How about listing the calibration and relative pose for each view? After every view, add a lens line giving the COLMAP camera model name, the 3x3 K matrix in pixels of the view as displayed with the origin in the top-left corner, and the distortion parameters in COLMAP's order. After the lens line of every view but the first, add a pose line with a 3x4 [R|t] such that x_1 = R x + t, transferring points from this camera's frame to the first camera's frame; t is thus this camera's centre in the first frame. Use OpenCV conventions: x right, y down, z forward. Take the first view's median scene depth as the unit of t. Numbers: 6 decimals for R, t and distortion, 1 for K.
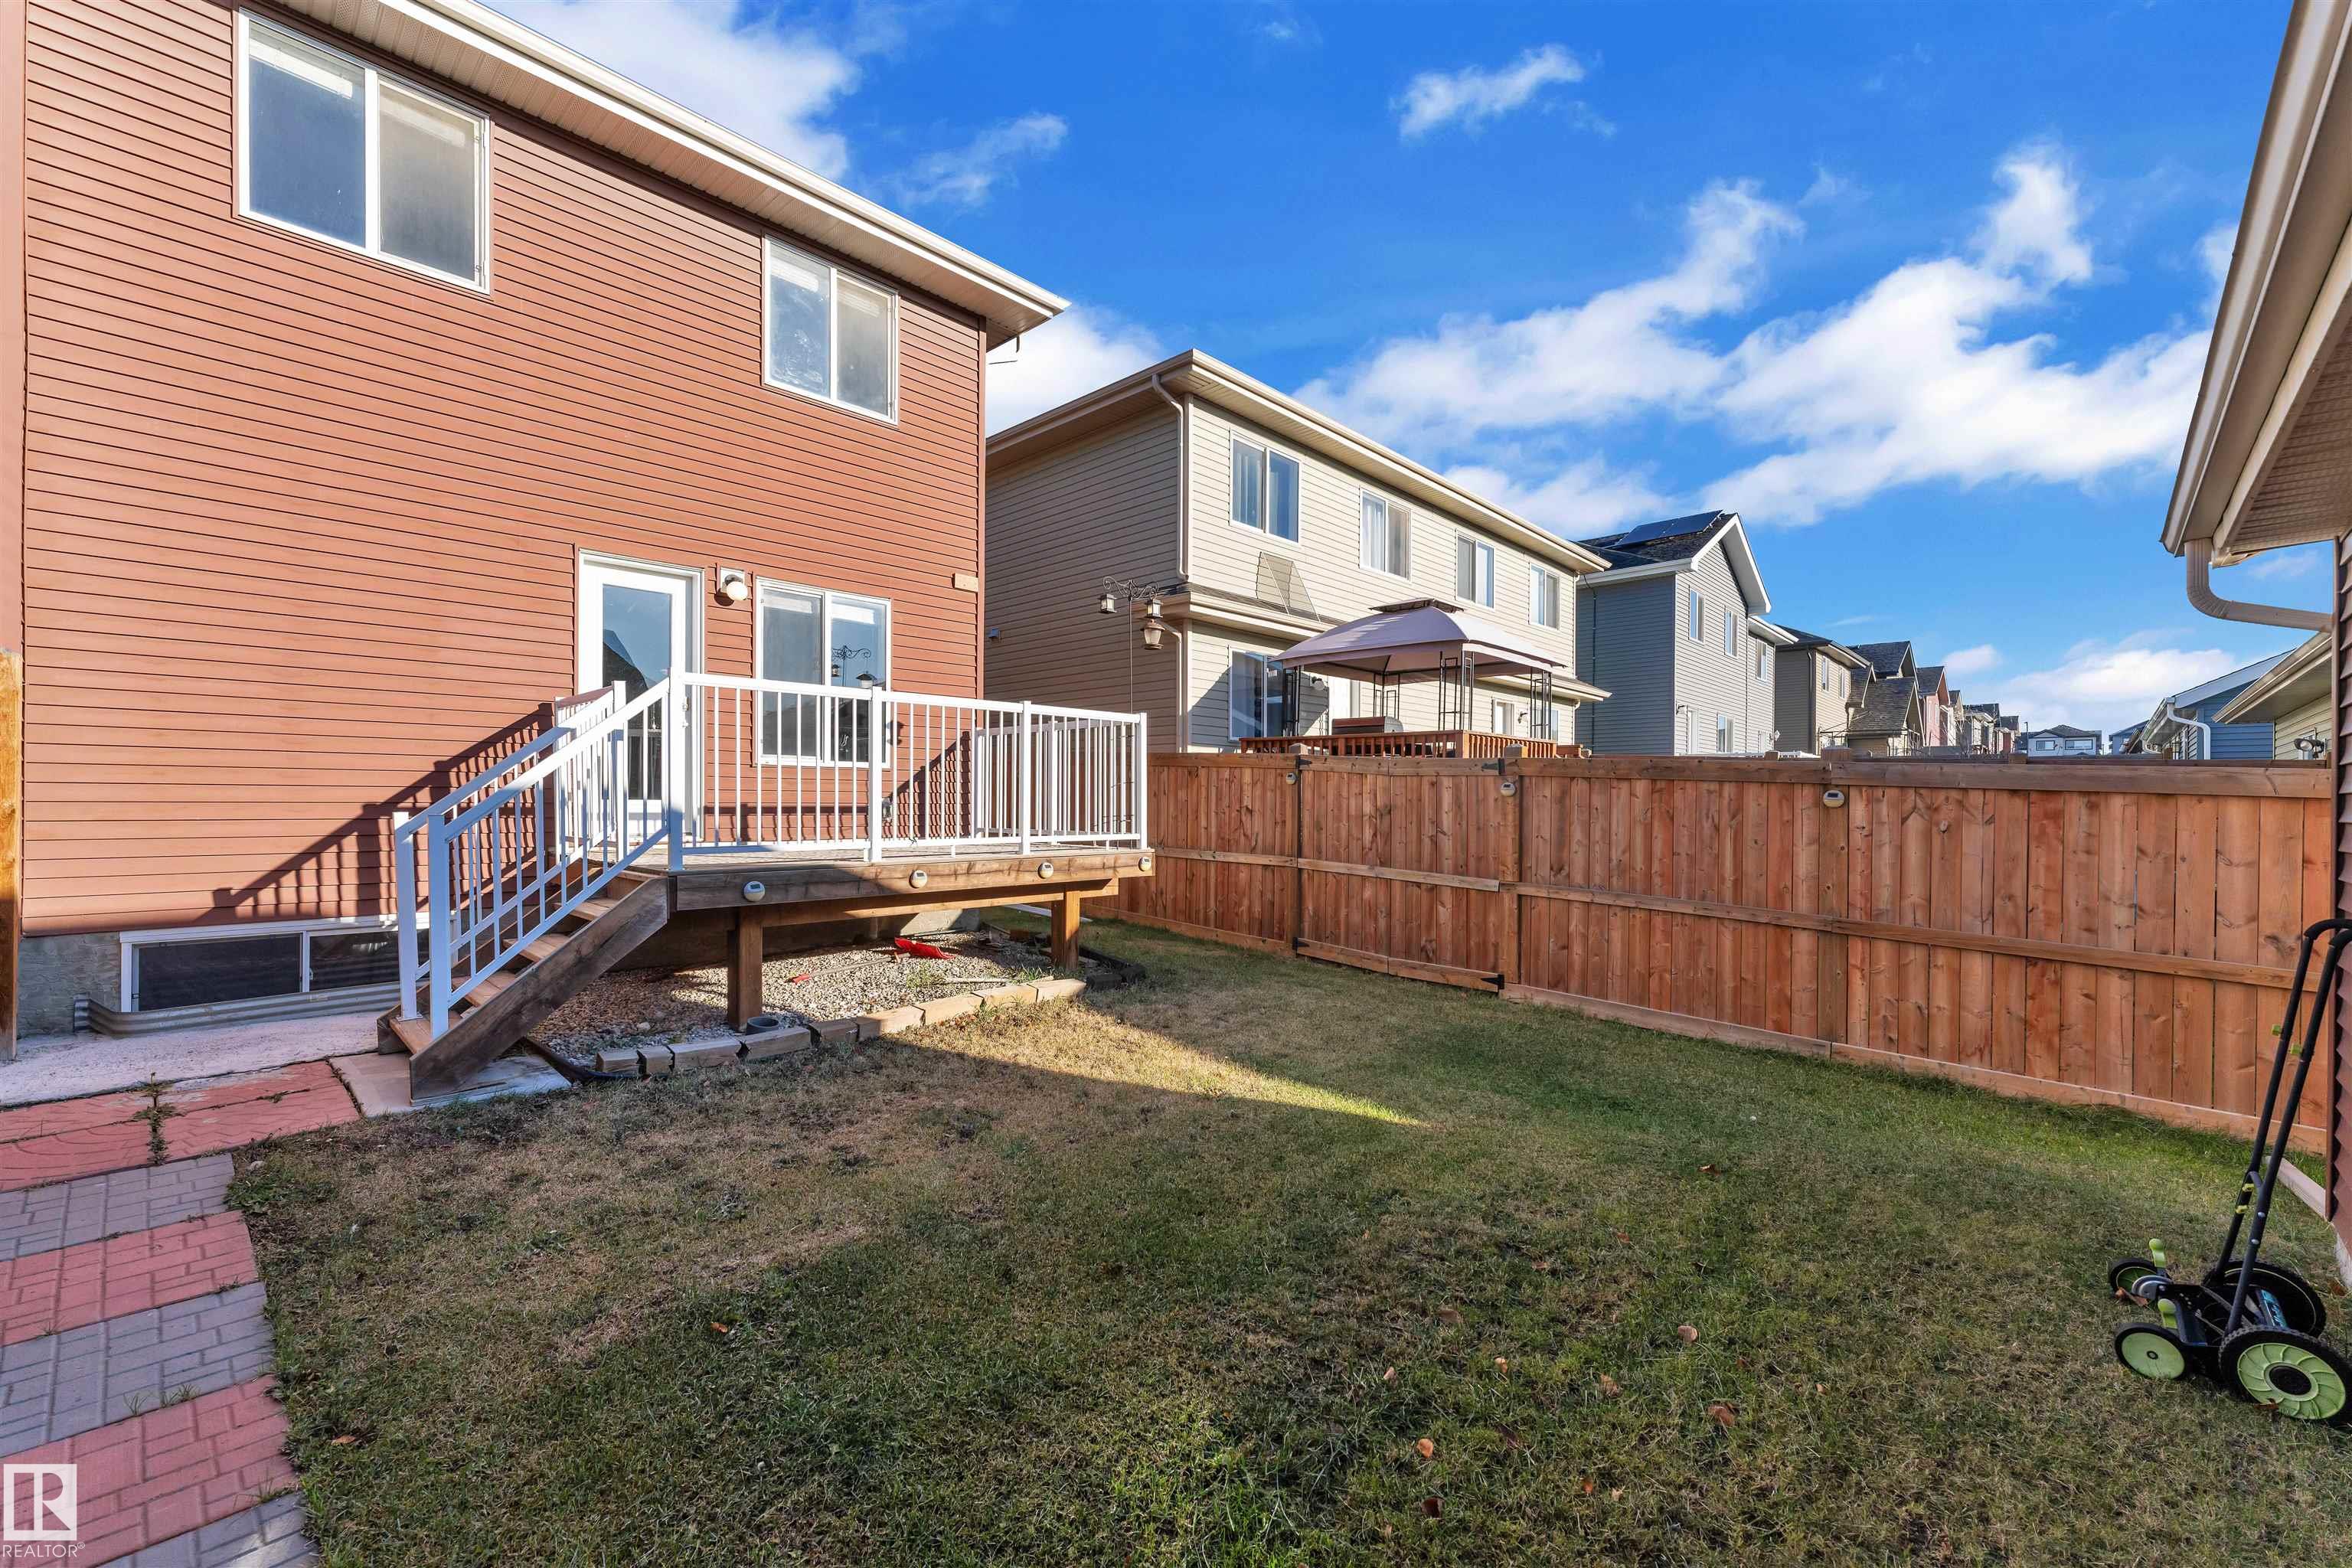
lens RADIAL K [[940.8, 0, 1173.3], [0, 940.8, 788.3], [0, 0, 1]] dist [0.001450, -0.000305]
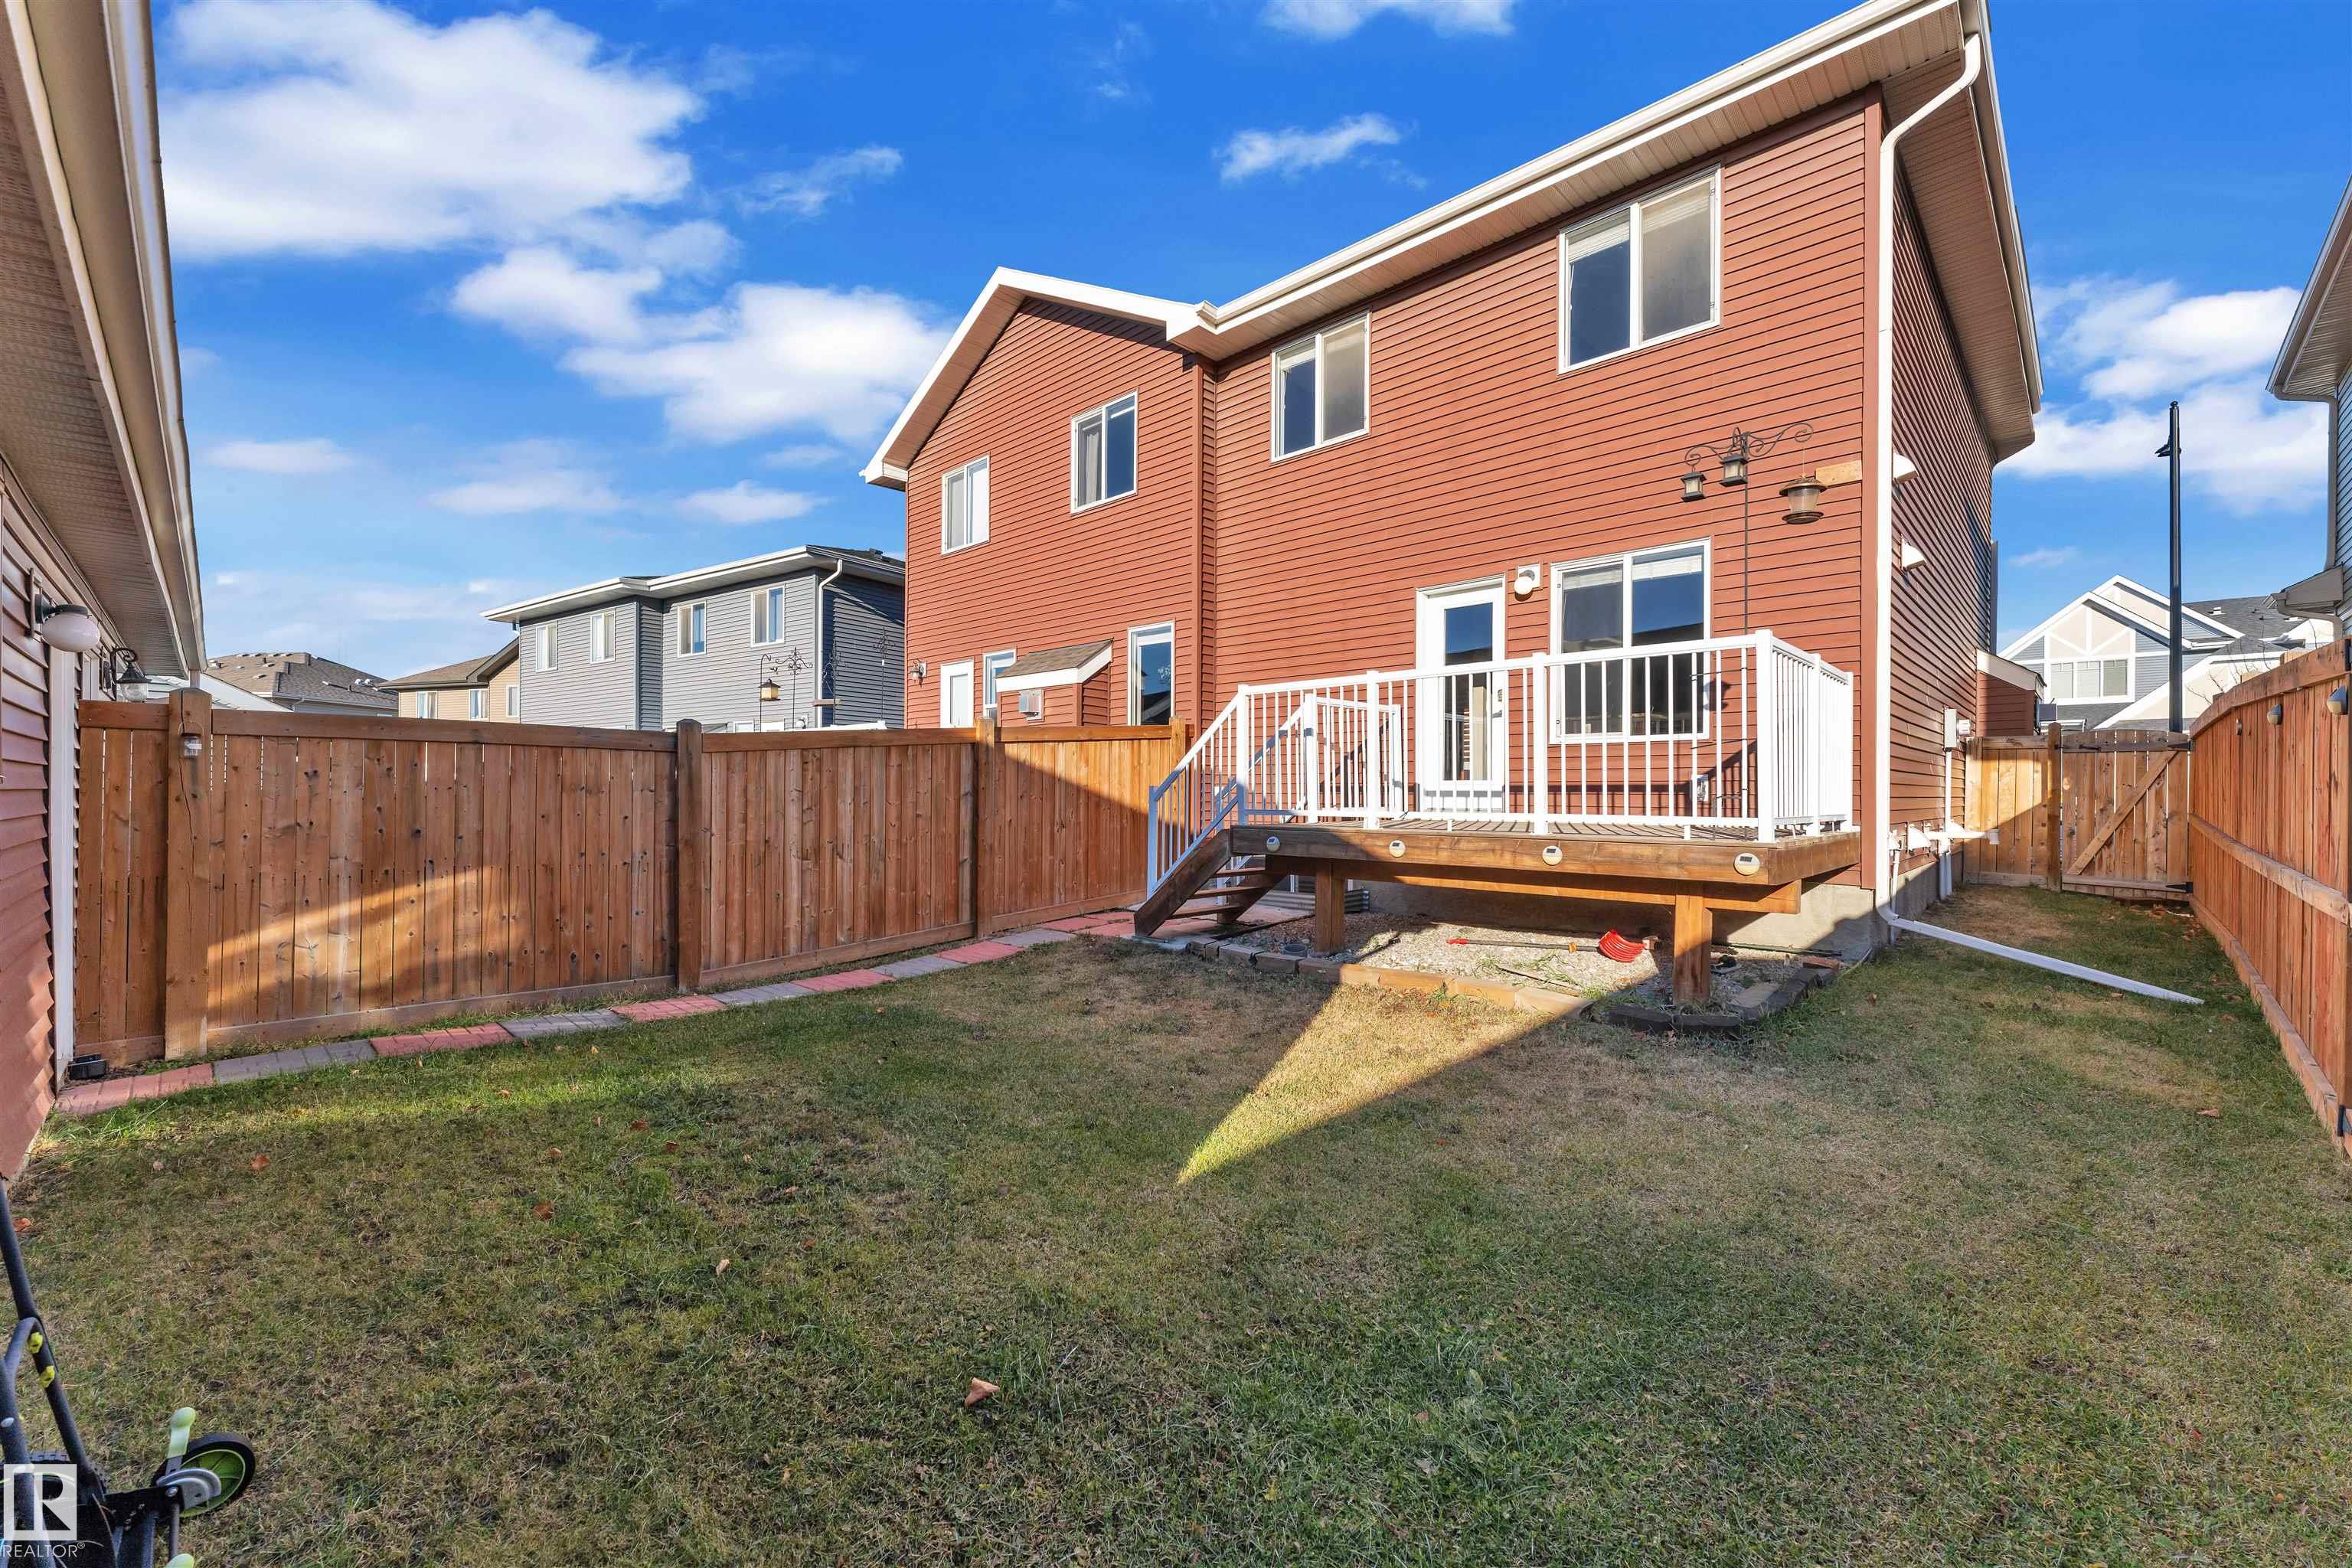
lens RADIAL K [[940.8, 0, 1173.3], [0, 940.8, 788.3], [0, 0, 1]] dist [0.001450, -0.000305]
pose [[-0.015547, -0.007051, -0.999854, 0.669109], [0.015494, 0.999853, -0.007292, 0.026598], [0.999759, -0.015605, -0.015436, 0.657891]]
